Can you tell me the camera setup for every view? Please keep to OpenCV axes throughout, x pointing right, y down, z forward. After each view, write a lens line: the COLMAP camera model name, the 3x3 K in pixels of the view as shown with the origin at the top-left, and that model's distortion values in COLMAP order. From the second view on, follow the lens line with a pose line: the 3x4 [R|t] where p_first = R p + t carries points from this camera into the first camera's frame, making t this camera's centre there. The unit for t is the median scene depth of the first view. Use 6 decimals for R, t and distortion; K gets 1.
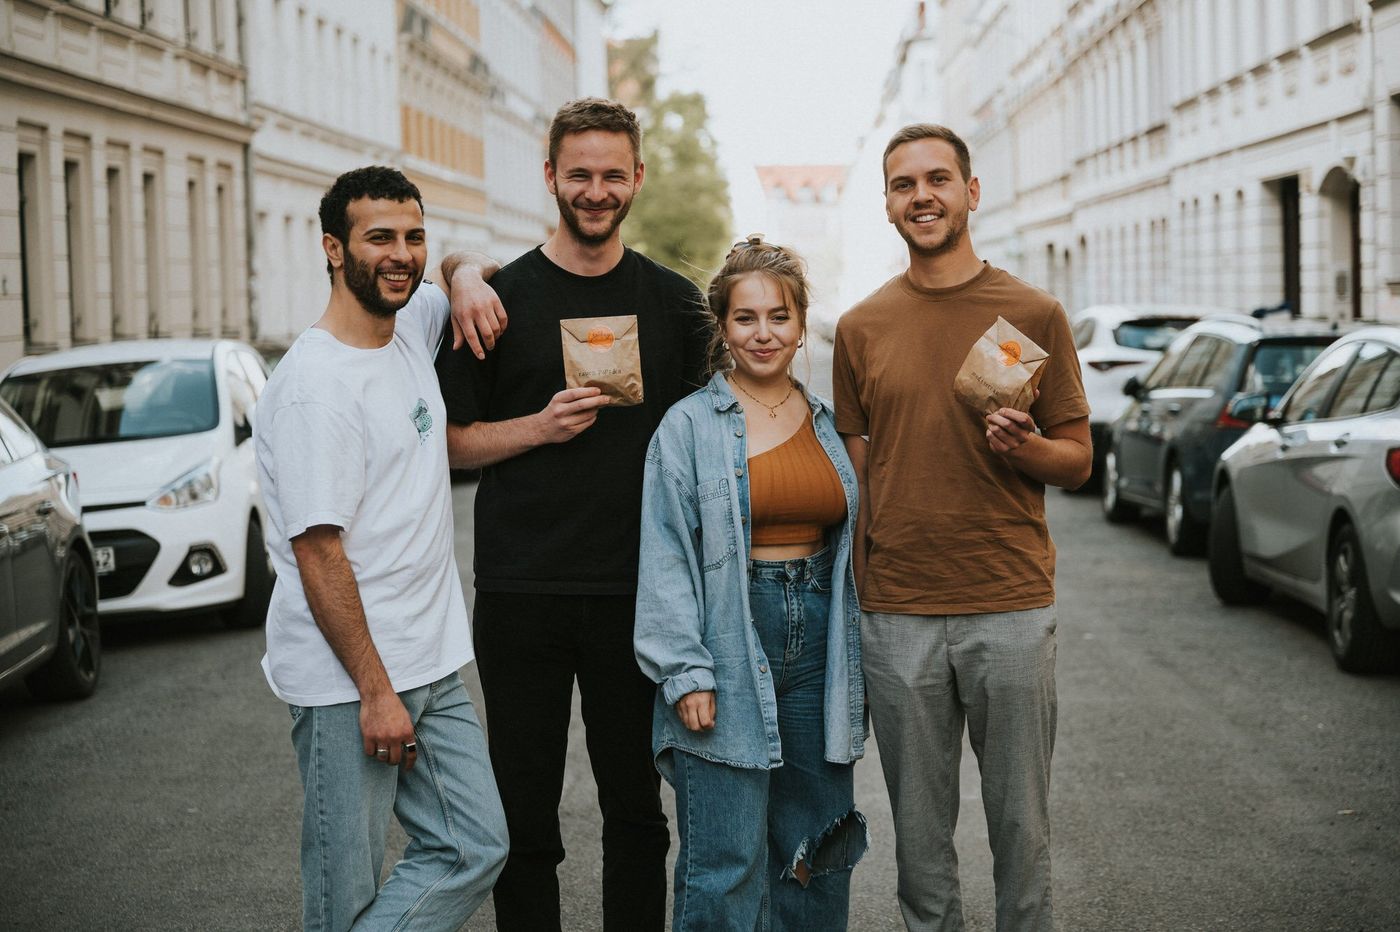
lens RADIAL K [[2612.6, 0, 700.0], [0, 2612.6, 466.0], [0, 0, 1]] dist [0.001414, -0.242957]
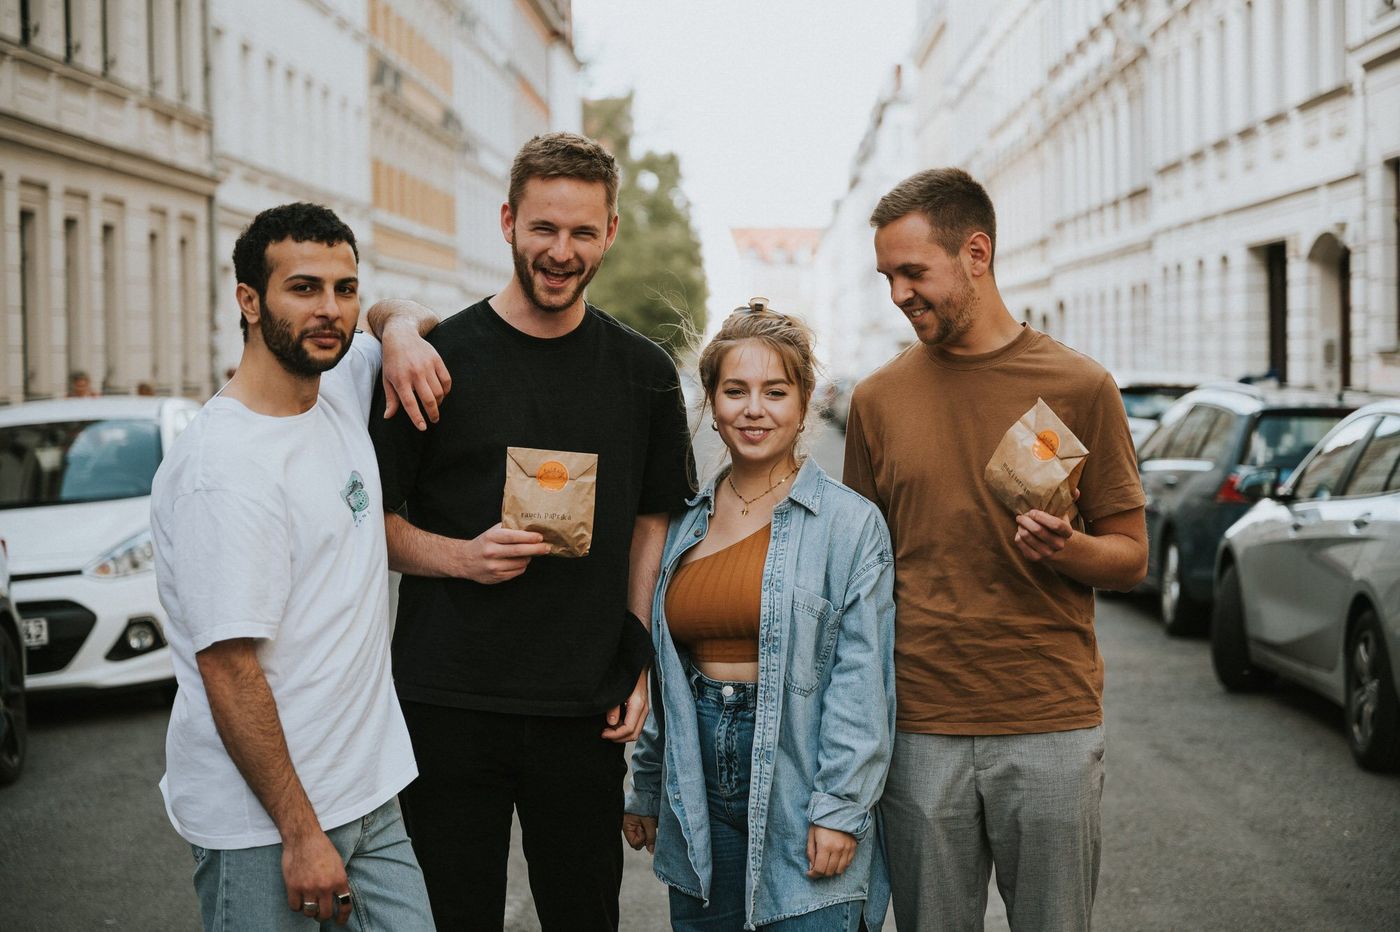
lens RADIAL K [[2625.9, 0, 700.0], [0, 2625.9, 466.0], [0, 0, 1]] dist [-0.026336, -0.102171]
pose [[0.999878, 0.010993, 0.011118, -0.000890], [-0.010729, 0.999666, -0.023491, -0.001851], [-0.011373, 0.023369, 0.999662, 0.027891]]
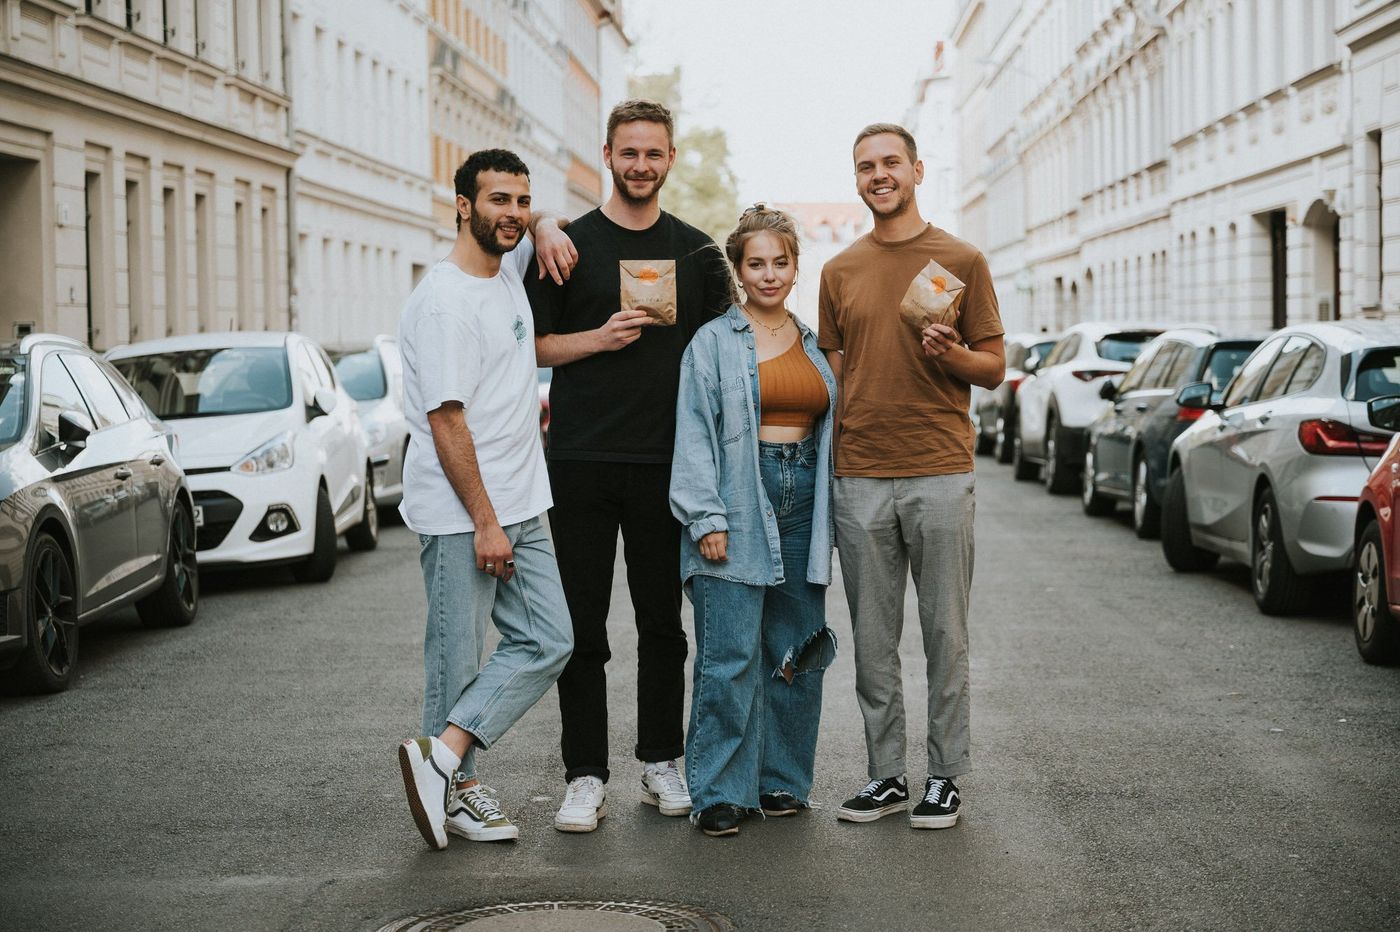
lens RADIAL K [[2601.8, 0, 700.0], [0, 2601.8, 466.0], [0, 0, 1]] dist [-0.007256, -0.151099]
pose [[0.999914, 0.011585, -0.006204, 0.000353], [-0.011668, 0.999841, -0.013492, 0.012619], [0.006046, 0.013563, 0.999890, -0.067085]]
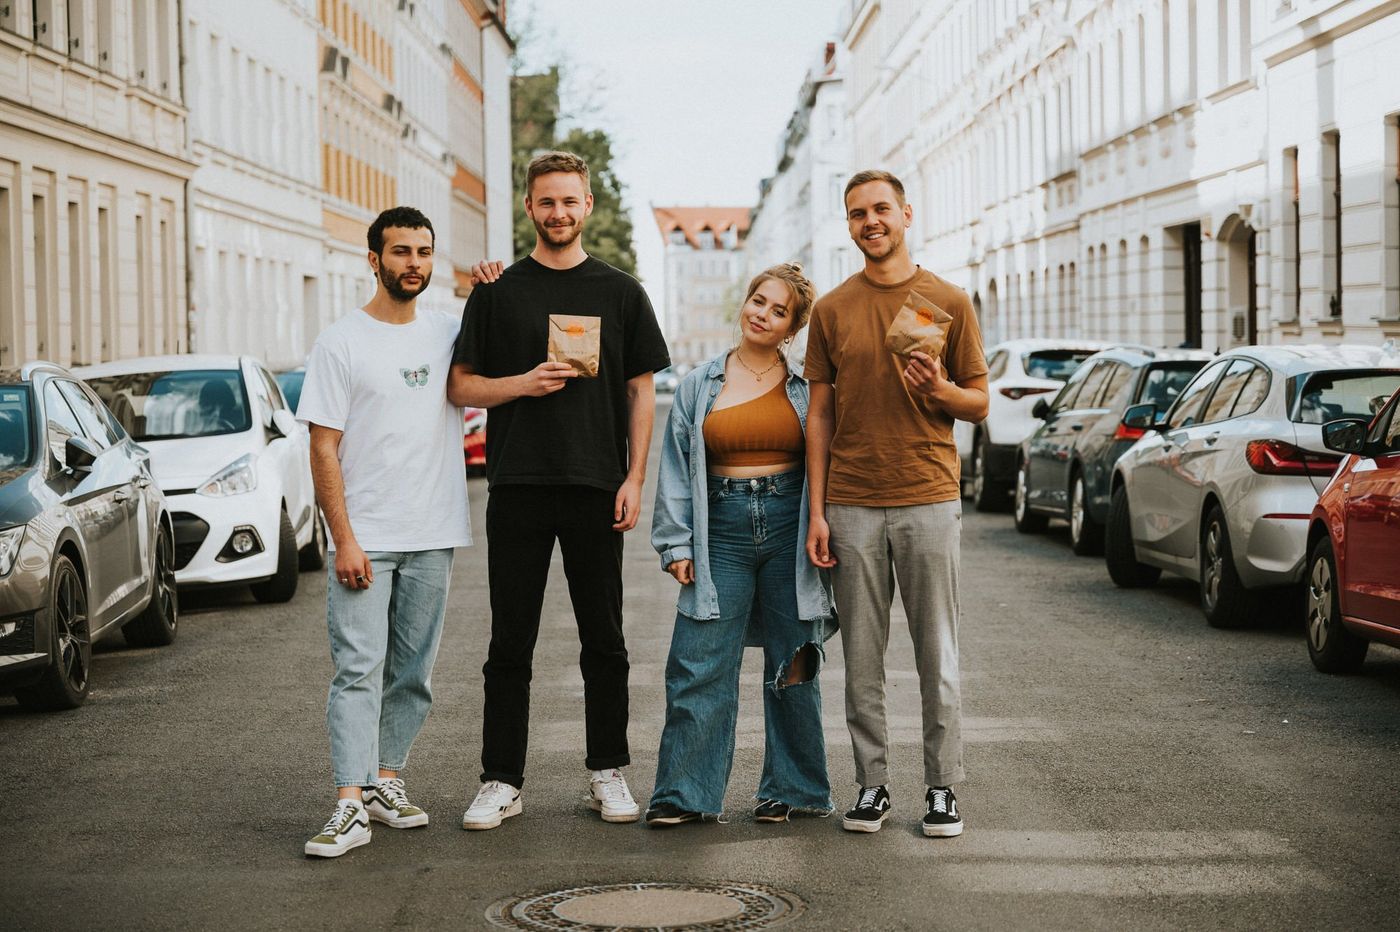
lens RADIAL K [[2710.3, 0, 700.0], [0, 2710.3, 466.0], [0, 0, 1]] dist [-0.008636, -0.144289]
pose [[0.999206, 0.008385, 0.038940, -0.016988], [-0.007625, 0.999779, -0.019607, 0.012245], [-0.039096, 0.019295, 0.999049, -0.102602]]
